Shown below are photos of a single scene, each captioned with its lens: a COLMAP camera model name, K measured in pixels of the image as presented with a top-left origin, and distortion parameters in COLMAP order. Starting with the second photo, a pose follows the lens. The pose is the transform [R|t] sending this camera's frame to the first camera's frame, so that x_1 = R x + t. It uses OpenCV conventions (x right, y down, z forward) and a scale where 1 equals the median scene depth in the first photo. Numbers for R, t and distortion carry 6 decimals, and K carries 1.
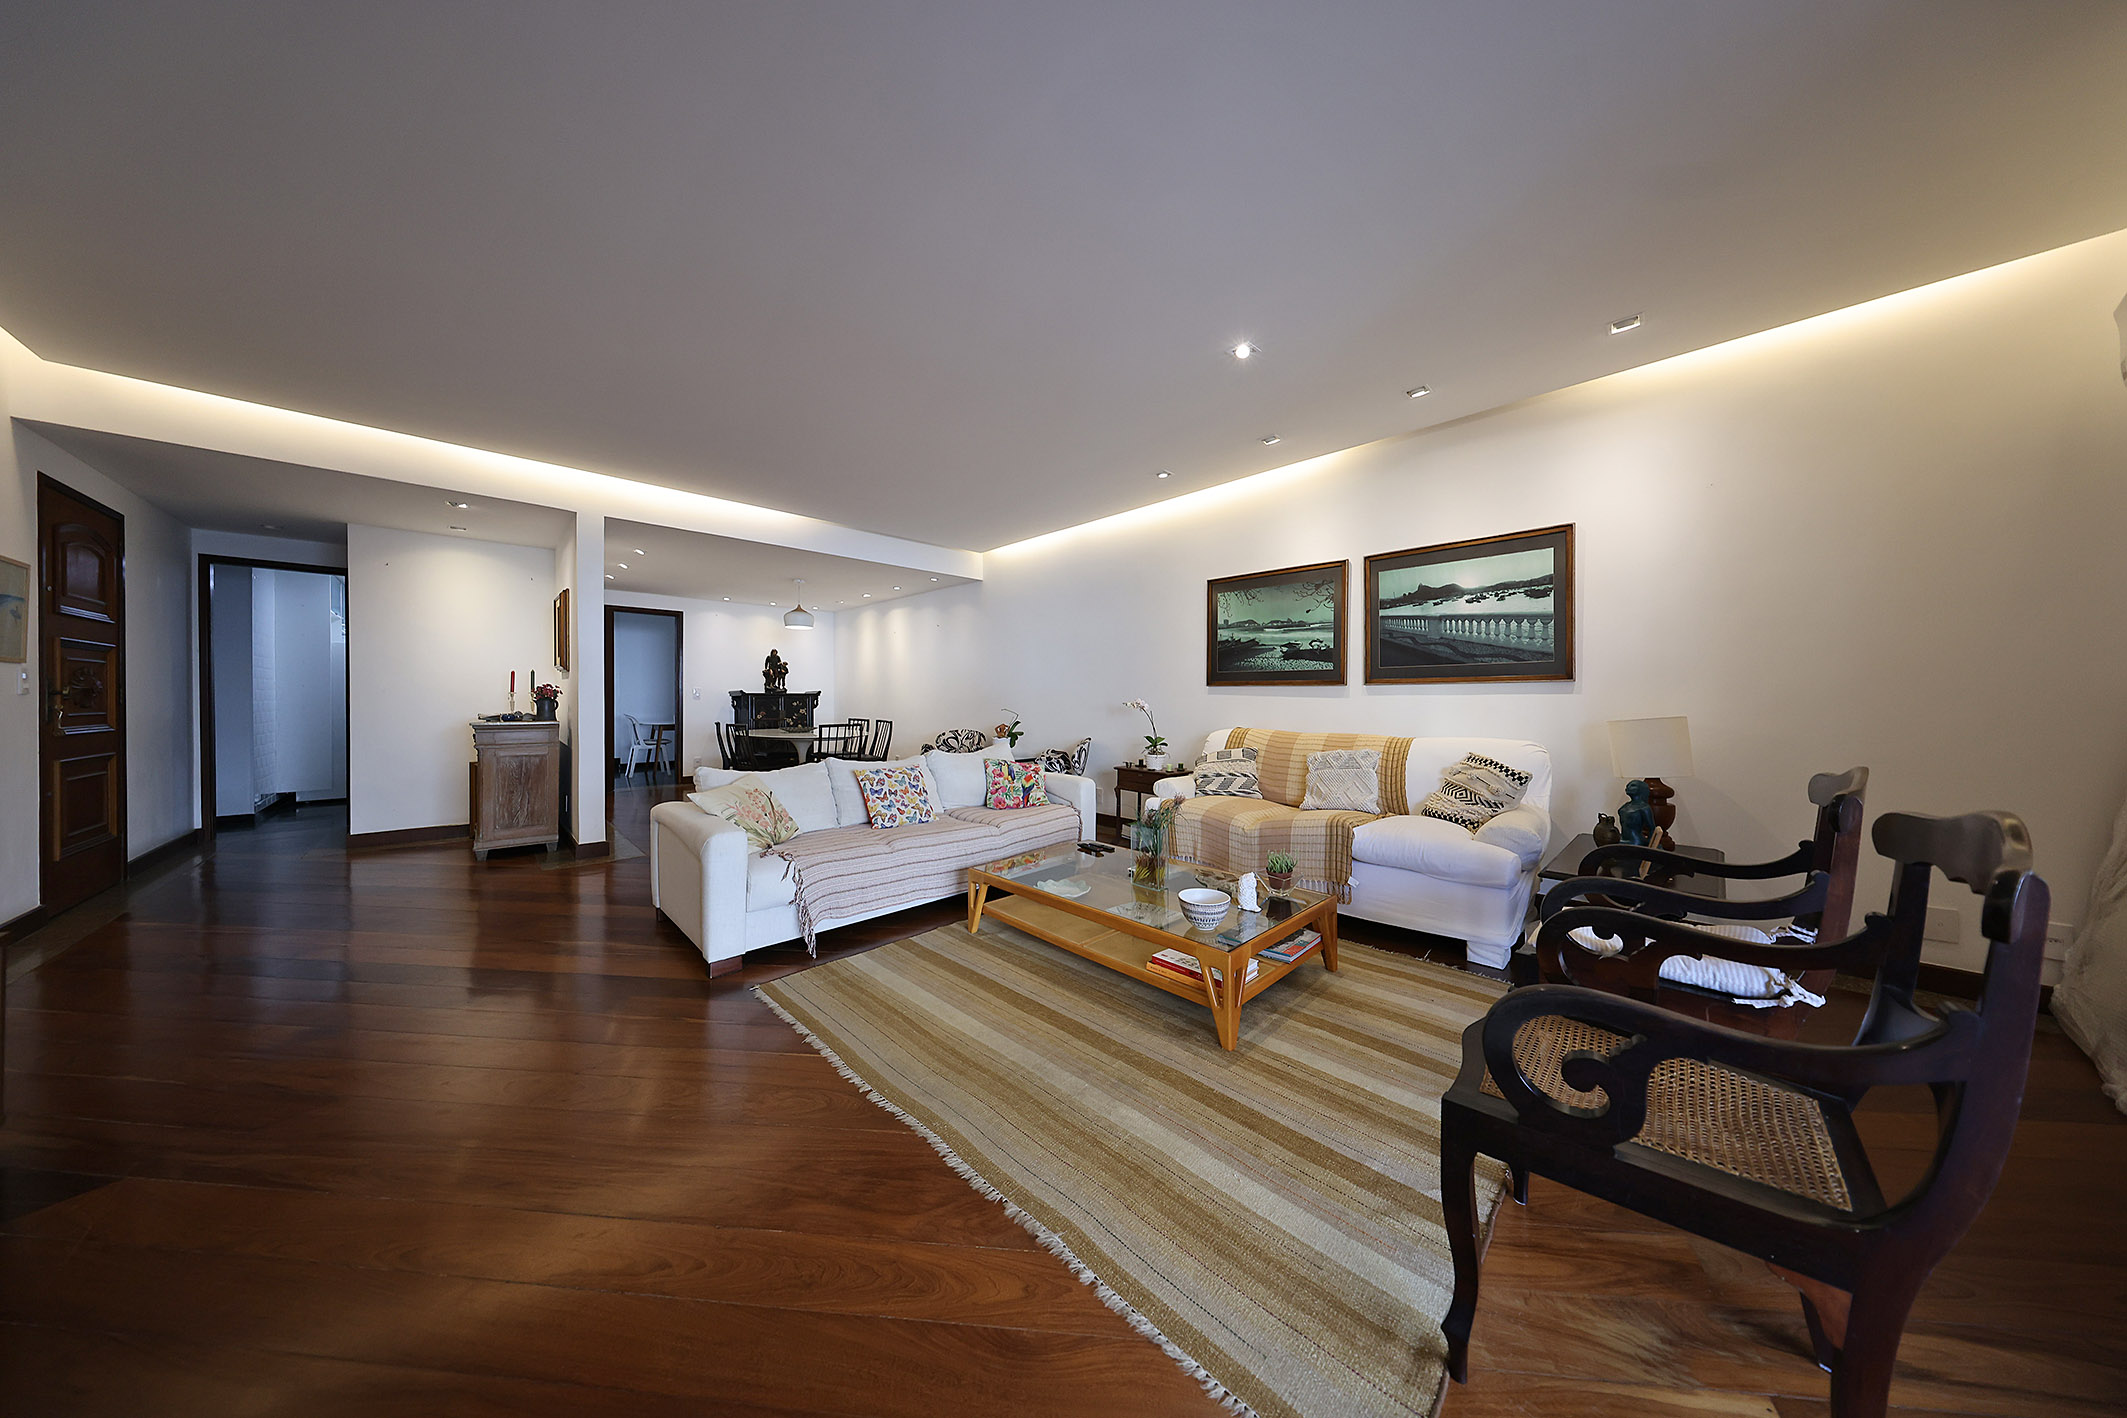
lens RADIAL K [[612.9, 0, 1061.0], [0, 612.9, 704.7], [0, 0, 1]] dist [0.001191, -0.000113]
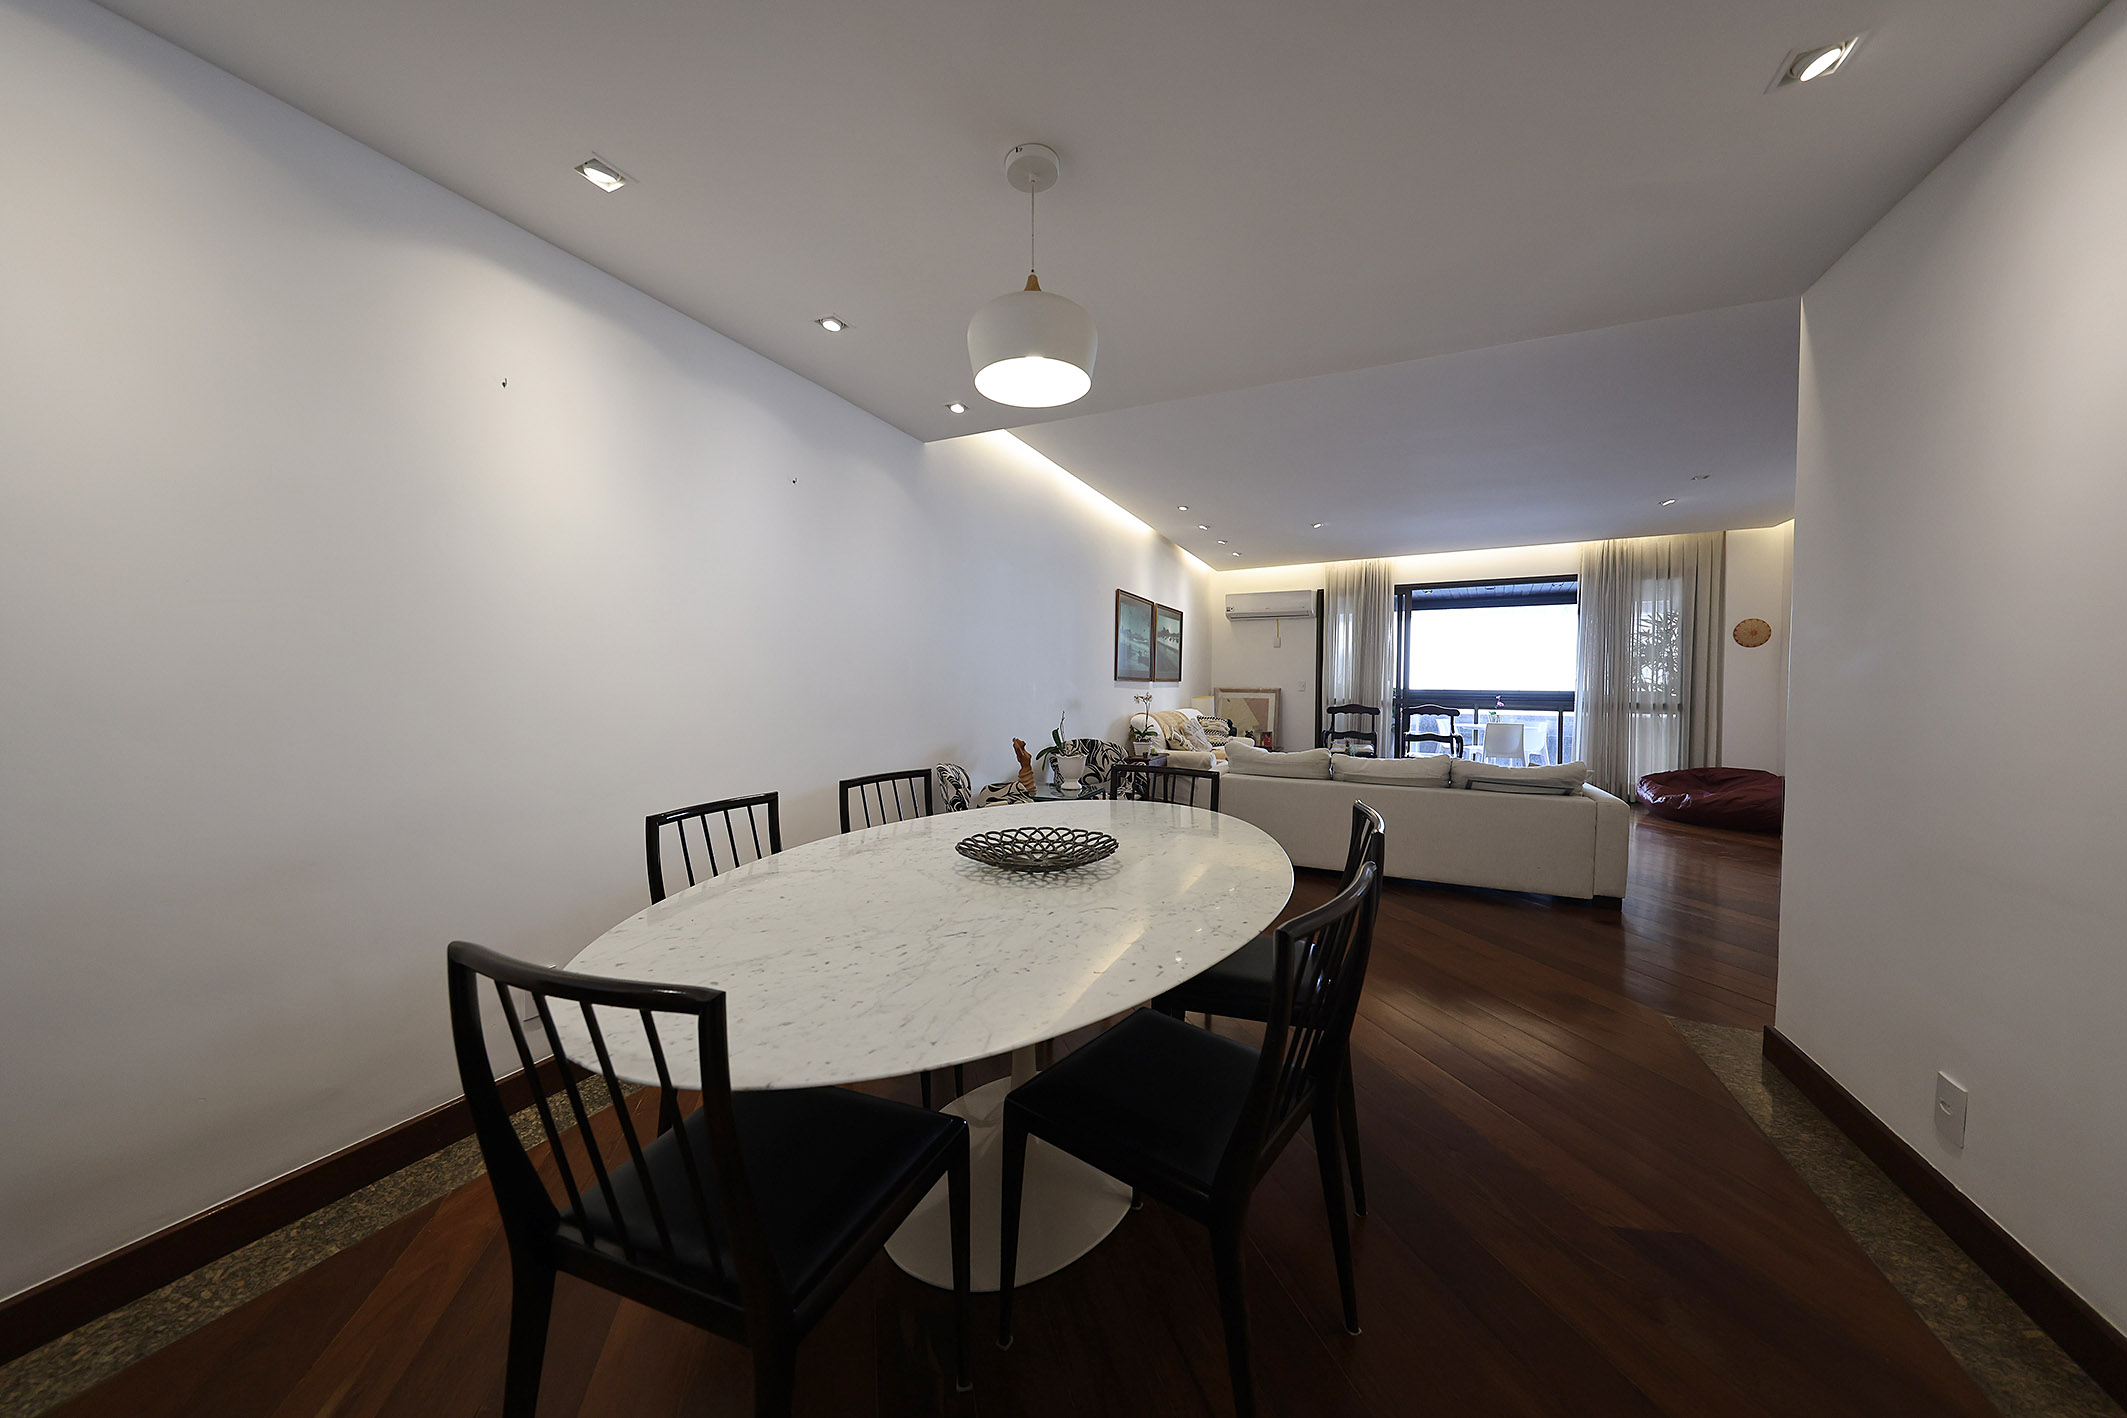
lens RADIAL K [[752.6, 0, 1032.7], [0, 752.6, 701.7], [0, 0, 1]] dist [0.004131, -0.000888]
pose [[-0.344642, -0.026333, 0.938365, -1.227197], [0.004739, 0.999545, 0.029790, -0.038302], [-0.938722, 0.014714, -0.344360, 1.899911]]
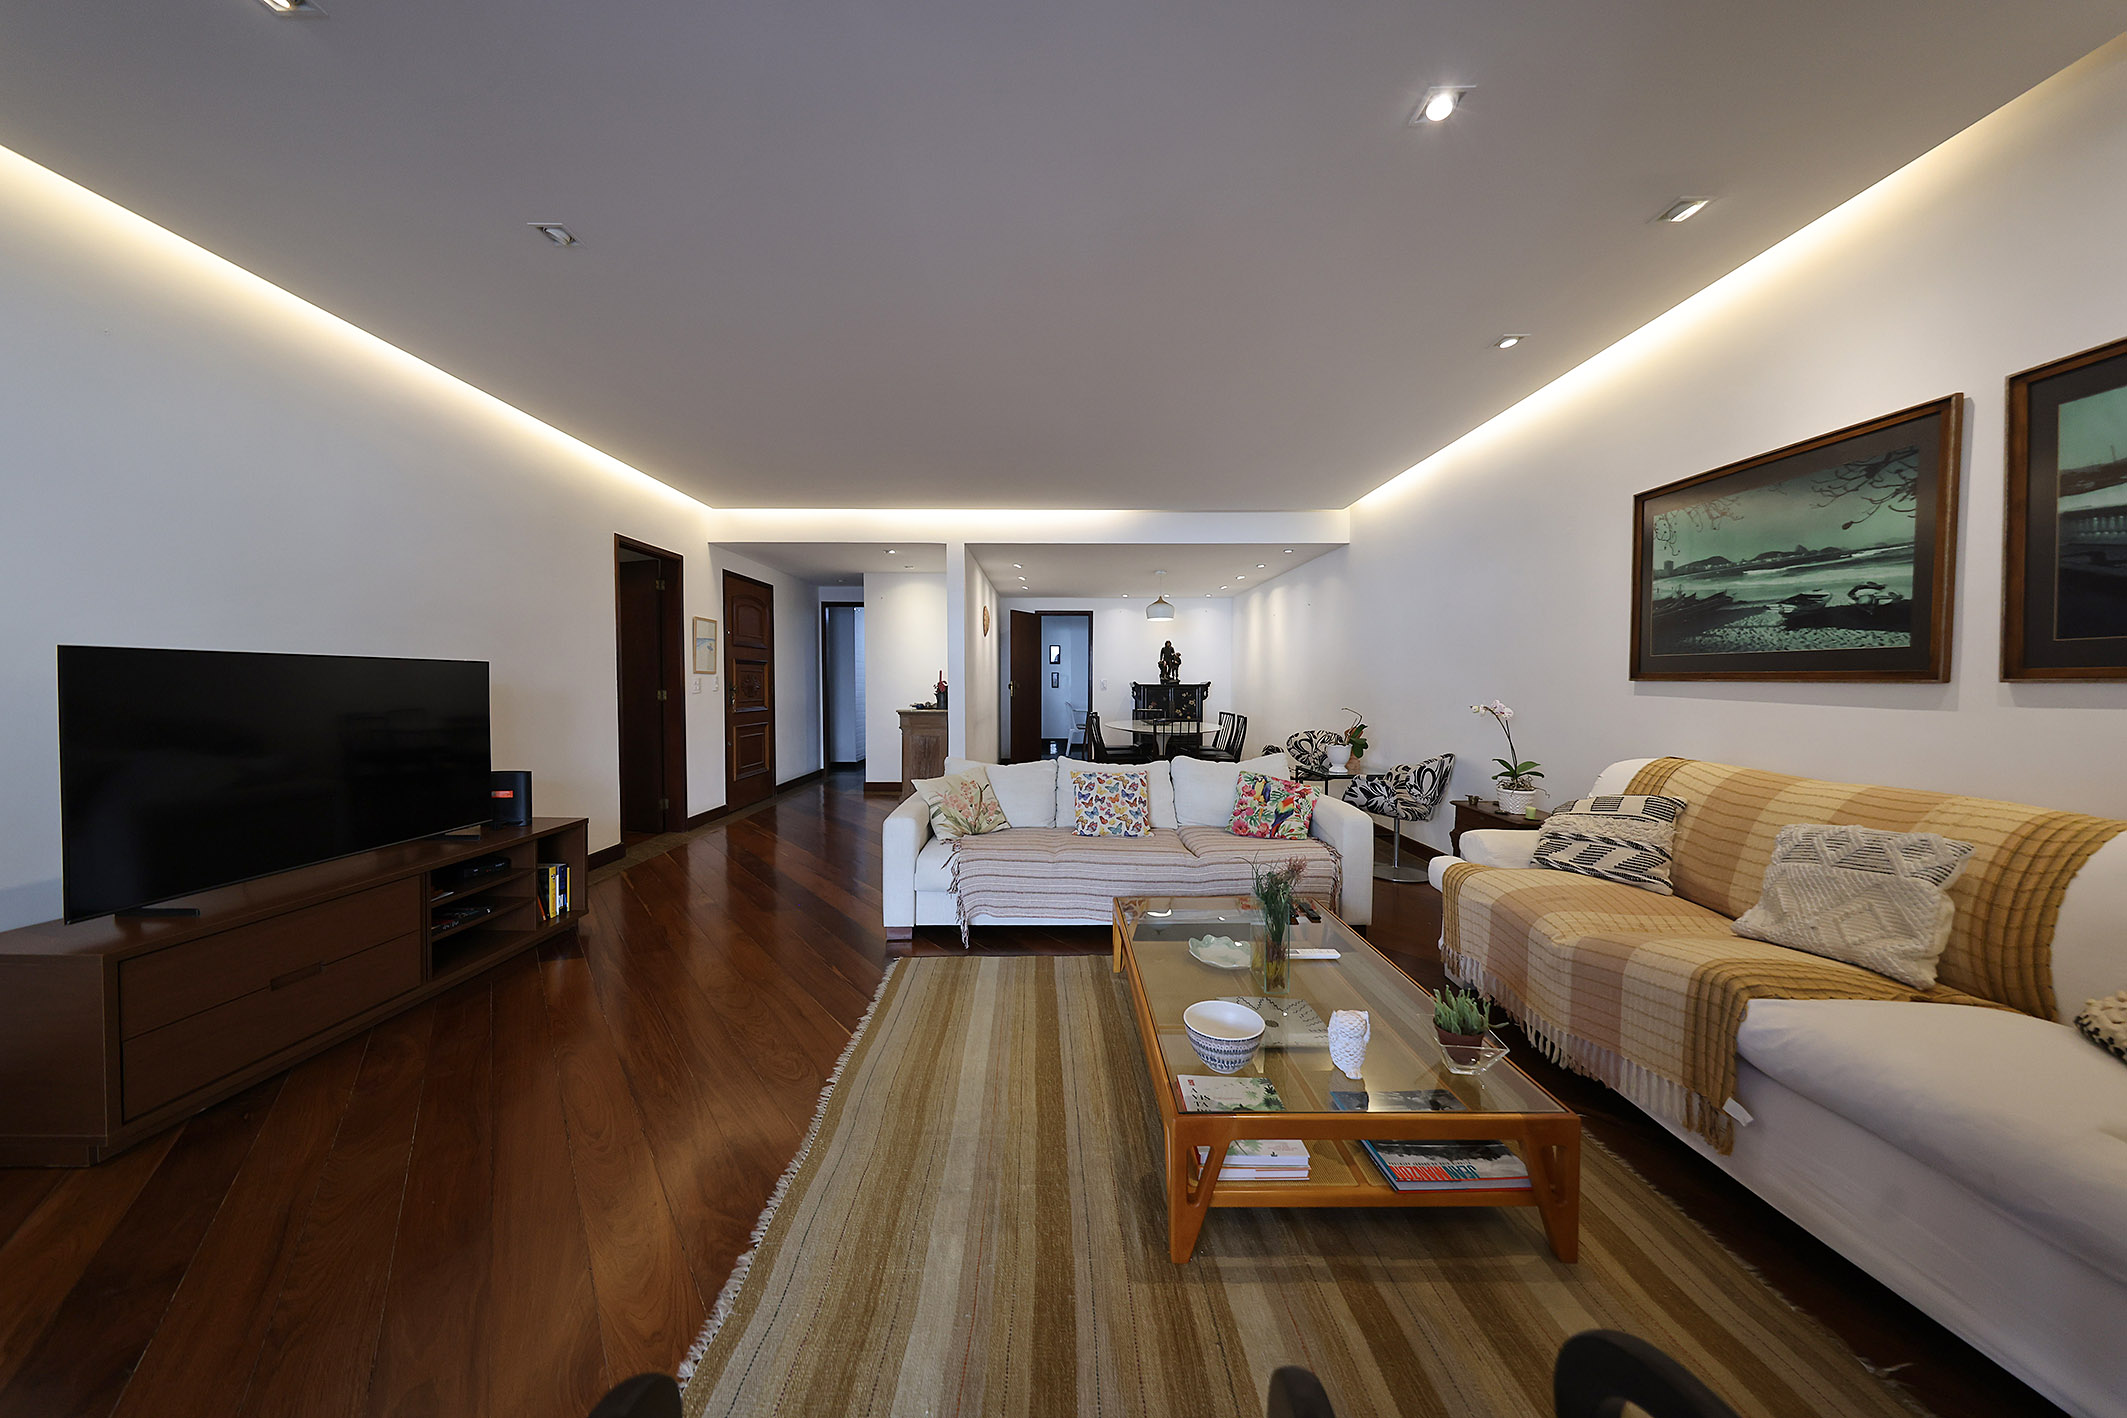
lens RADIAL K [[655.9, 0, 1058.1], [0, 655.9, 703.8], [0, 0, 1]] dist [0.001344, -0.000315]
pose [[0.718756, 0.021100, -0.694942, 0.320482], [-0.006869, 0.999706, 0.023249, -0.021608], [0.695229, -0.011937, 0.718689, 0.204714]]
